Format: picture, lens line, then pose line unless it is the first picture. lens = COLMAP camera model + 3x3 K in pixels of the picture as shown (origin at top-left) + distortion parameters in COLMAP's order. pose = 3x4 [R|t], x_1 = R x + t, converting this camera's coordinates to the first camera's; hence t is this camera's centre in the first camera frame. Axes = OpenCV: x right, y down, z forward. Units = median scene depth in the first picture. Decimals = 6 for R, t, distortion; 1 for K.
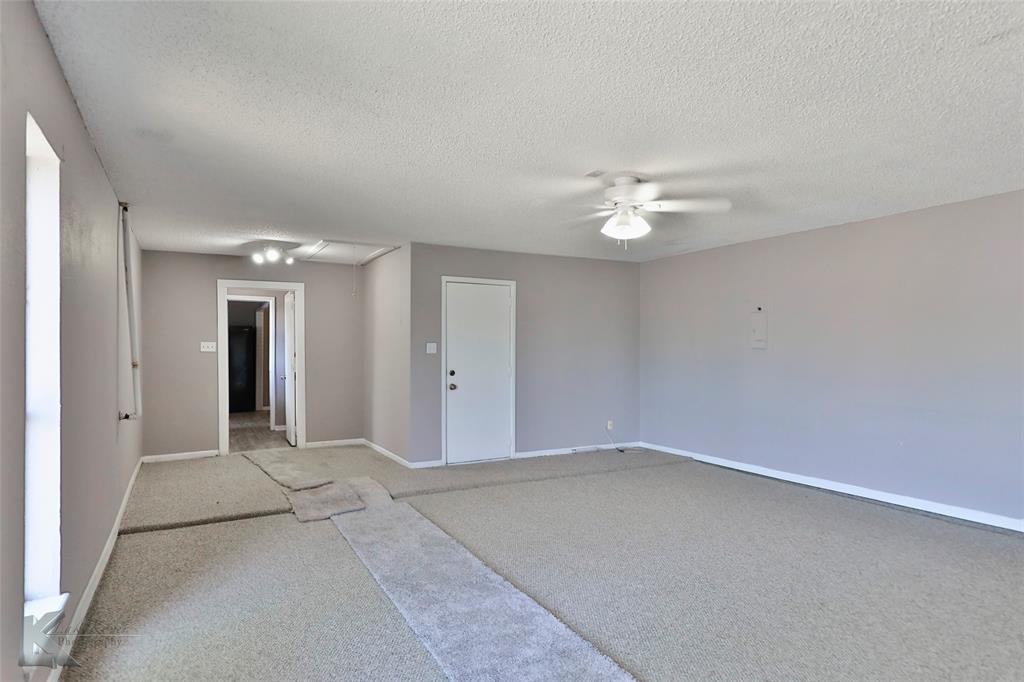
lens RADIAL K [[582.7, 0, 508.9], [0, 582.7, 350.1], [0, 0, 1]] dist [0.025888, -0.000535]
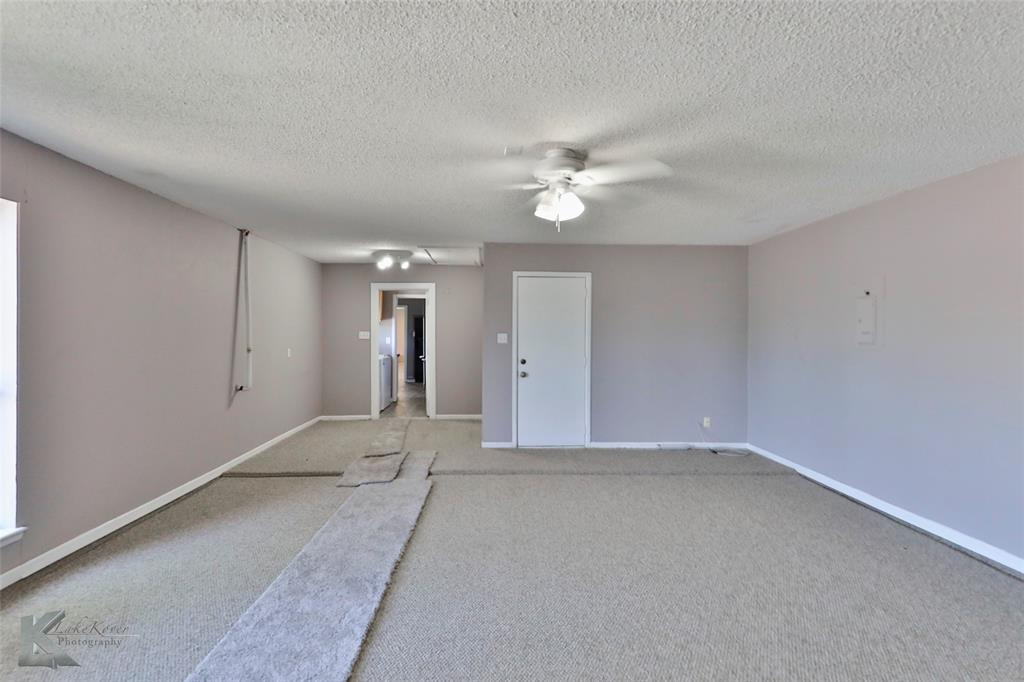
lens RADIAL K [[489.1, 0, 509.1], [0, 489.1, 332.3], [0, 0, 1]] dist [0.015709, -0.000761]
pose [[0.896675, 0.005121, -0.442661, 0.278412], [-0.007318, 0.999968, -0.003256, -0.011601], [0.442630, 0.006159, 0.896683, 0.186204]]
